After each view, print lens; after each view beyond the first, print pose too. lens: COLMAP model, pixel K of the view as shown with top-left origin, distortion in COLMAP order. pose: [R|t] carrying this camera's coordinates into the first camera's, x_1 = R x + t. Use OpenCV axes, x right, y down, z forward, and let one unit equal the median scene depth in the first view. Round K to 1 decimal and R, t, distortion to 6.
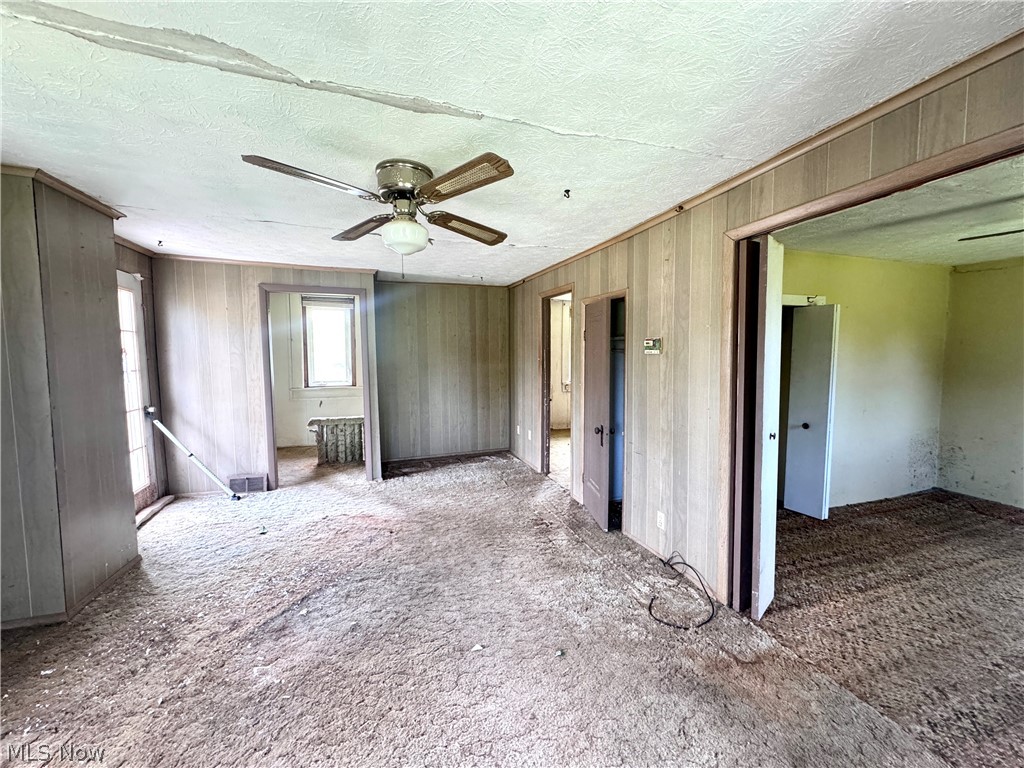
lens RADIAL K [[410.1, 0, 511.5], [0, 410.1, 385.8], [0, 0, 1]] dist [-0.002191, -0.000060]
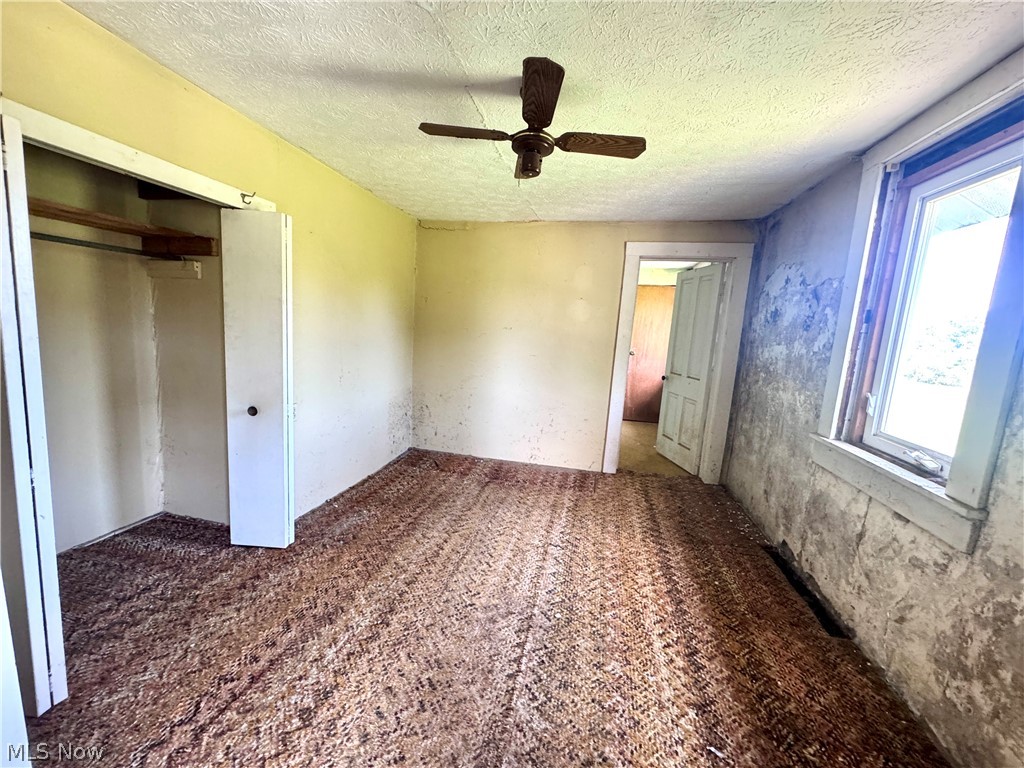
lens RADIAL K [[410.1, 0, 510.2], [0, 410.1, 385.8], [0, 0, 1]] dist [-0.002191, -0.000060]
pose [[0.513678, -0.088568, 0.853399, 0.360488], [-0.001267, 0.994578, 0.103983, -0.003592], [-0.857982, -0.054495, 0.510781, 0.324367]]
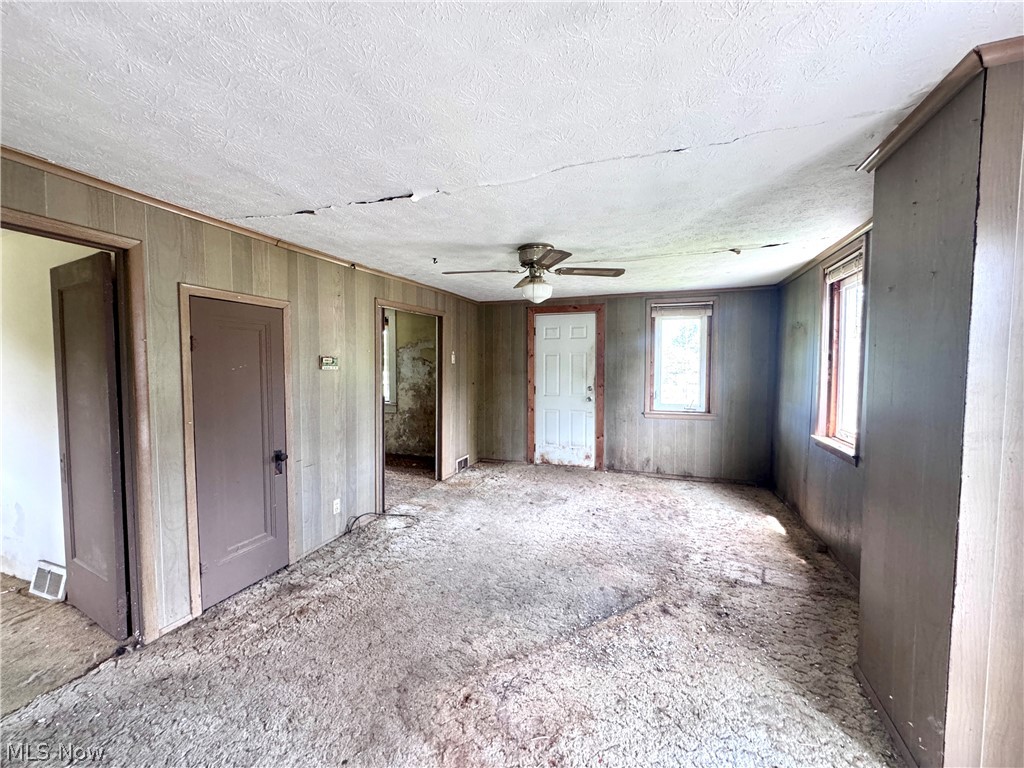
lens RADIAL K [[410.1, 0, 512.8], [0, 410.1, 385.3], [0, 0, 1]] dist [-0.002191, -0.000060]
pose [[-0.784736, -0.027740, 0.619209, -1.107896], [0.049886, 0.992931, 0.107704, -0.185622], [-0.617819, 0.115409, -0.777805, 2.227059]]
